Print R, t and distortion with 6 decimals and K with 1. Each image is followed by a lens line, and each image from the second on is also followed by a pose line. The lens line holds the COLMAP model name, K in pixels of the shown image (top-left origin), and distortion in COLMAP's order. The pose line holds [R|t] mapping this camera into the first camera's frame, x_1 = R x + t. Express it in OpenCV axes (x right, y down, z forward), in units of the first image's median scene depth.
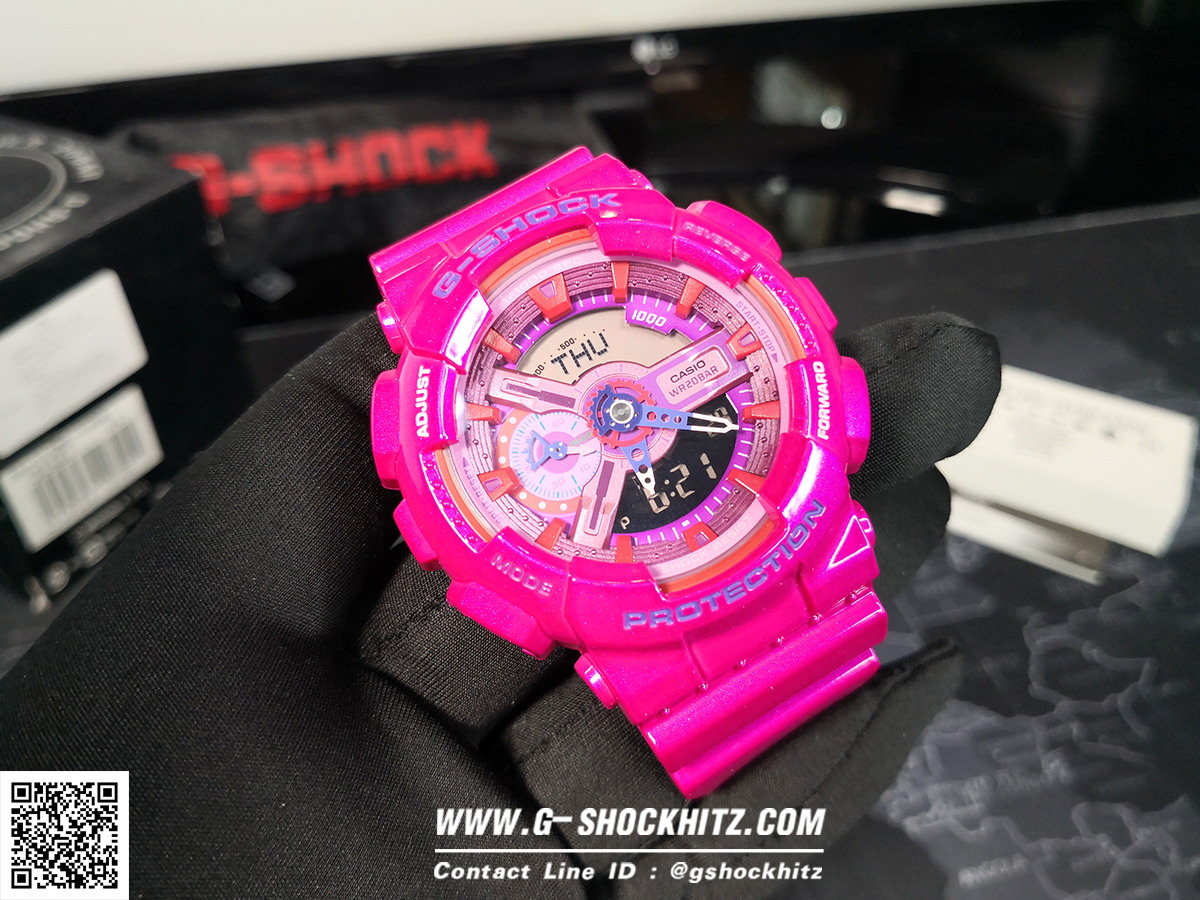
lens RADIAL K [[1017.9, 0, 600.0], [0, 1017.9, 450.0], [0, 0, 1]] dist [0.142600, -0.800762]
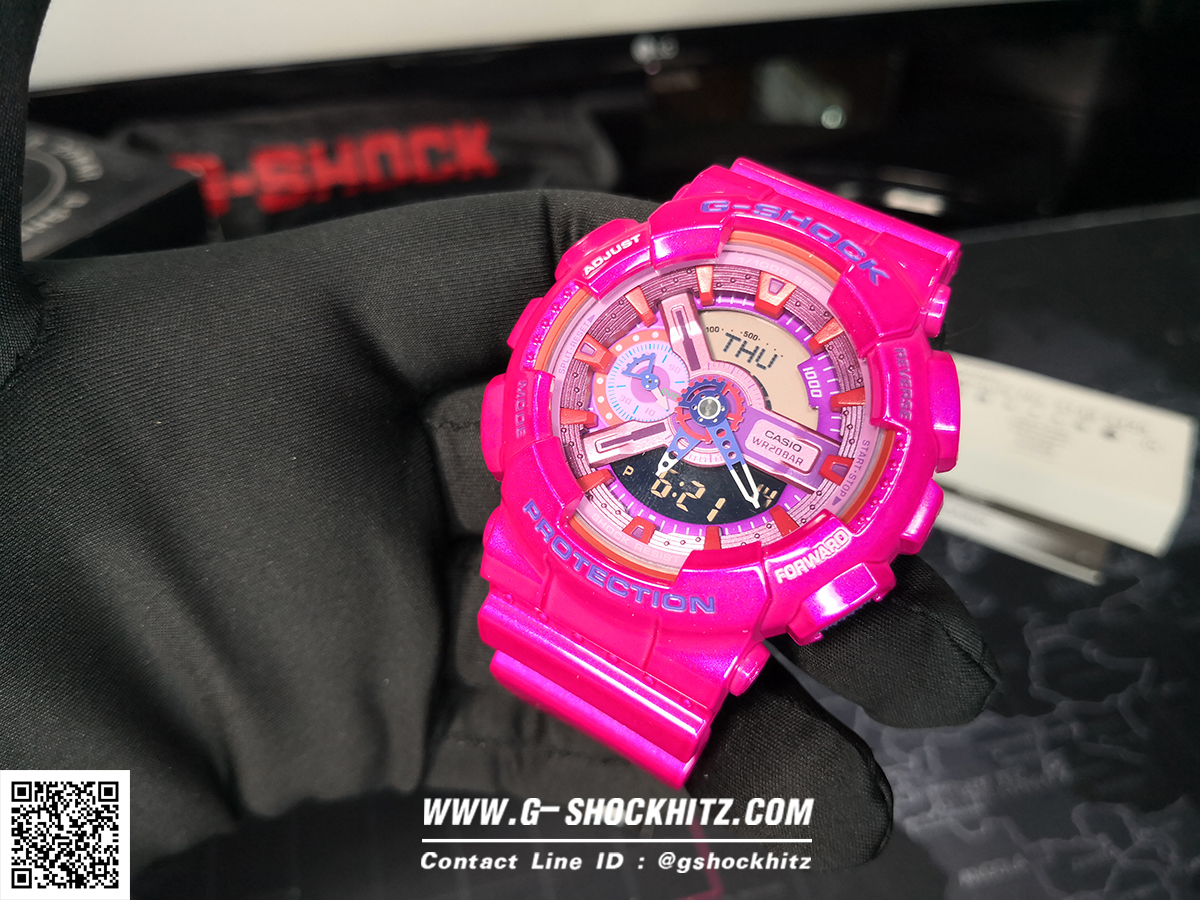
lens RADIAL K [[1017.9, 0, 600.0], [0, 1017.9, 450.0], [0, 0, 1]] dist [0.142600, -0.800762]
pose [[0.475640, 0.807469, -0.348942, 0.365335], [-0.780092, 0.570511, 0.256853, -0.193125], [0.406476, 0.150038, 0.901258, 0.023458]]
